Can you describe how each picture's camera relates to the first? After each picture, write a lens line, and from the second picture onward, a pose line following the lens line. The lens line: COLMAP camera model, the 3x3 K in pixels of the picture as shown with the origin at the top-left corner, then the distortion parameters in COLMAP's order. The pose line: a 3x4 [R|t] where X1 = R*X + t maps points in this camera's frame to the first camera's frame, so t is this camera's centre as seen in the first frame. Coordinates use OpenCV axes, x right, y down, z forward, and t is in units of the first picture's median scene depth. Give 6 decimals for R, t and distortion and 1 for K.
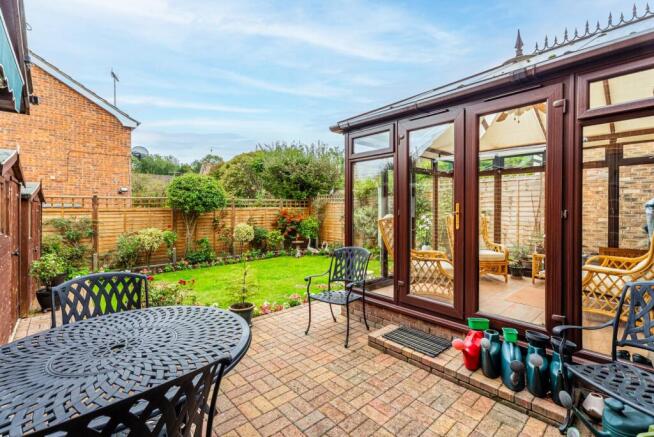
lens RADIAL K [[298.1, 0, 330.8], [0, 298.1, 213.6], [0, 0, 1]] dist [-0.003802, -0.000627]
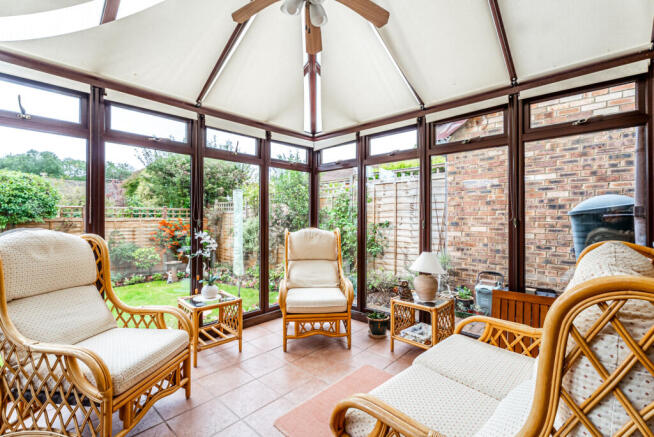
lens RADIAL K [[298.1, 0, 323.1], [0, 298.1, 219.9], [0, 0, 1]] dist [-0.003802, -0.000627]
pose [[0.996382, 0.003062, 0.084932, 0.424752], [-0.001655, 0.999860, -0.016629, -0.004680], [-0.084971, 0.016428, 0.996248, 0.372154]]
